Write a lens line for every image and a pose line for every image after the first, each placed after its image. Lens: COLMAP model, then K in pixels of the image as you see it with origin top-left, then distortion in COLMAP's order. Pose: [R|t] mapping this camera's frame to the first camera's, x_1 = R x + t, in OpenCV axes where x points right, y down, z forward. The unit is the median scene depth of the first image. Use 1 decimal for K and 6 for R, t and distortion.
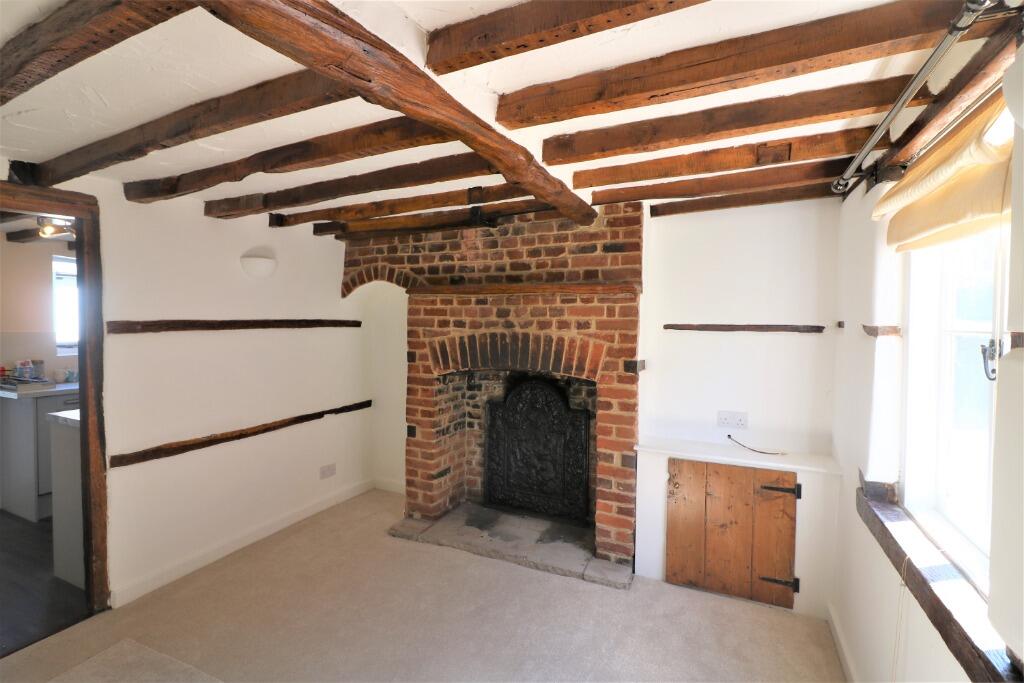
lens RADIAL K [[472.5, 0, 507.6], [0, 472.5, 337.1], [0, 0, 1]] dist [0.002288, 0.000291]
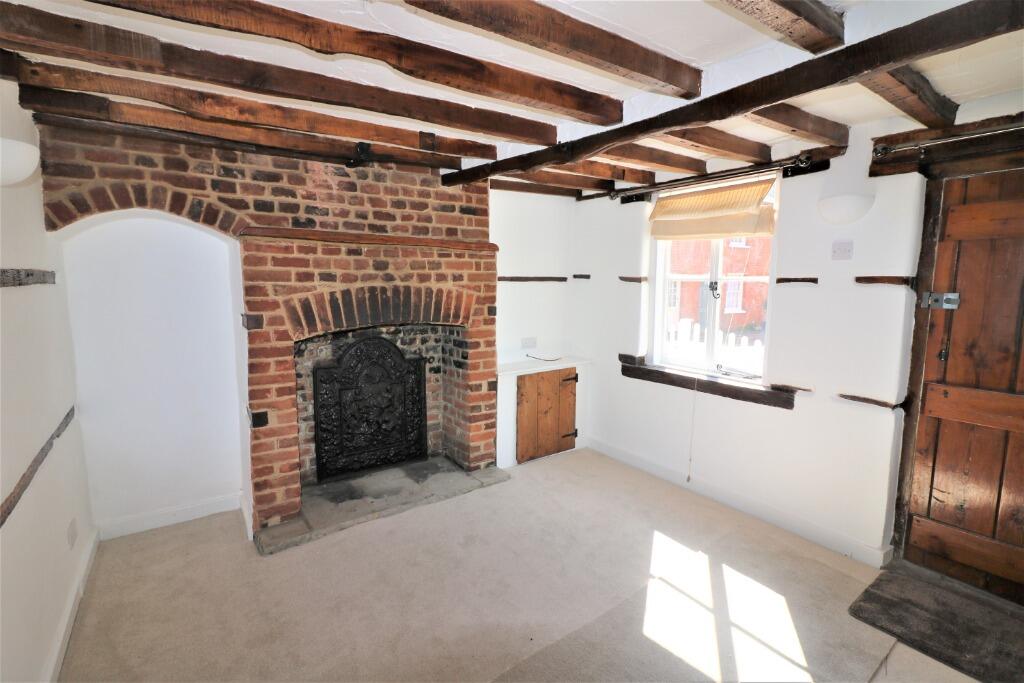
lens RADIAL K [[472.5, 0, 507.6], [0, 472.5, 337.1], [0, 0, 1]] dist [0.002288, 0.000291]
pose [[0.493124, -0.113448, 0.862530, -0.714492], [0.027263, 0.992989, 0.115021, -0.010152], [-0.869532, -0.033205, 0.492760, 0.309687]]
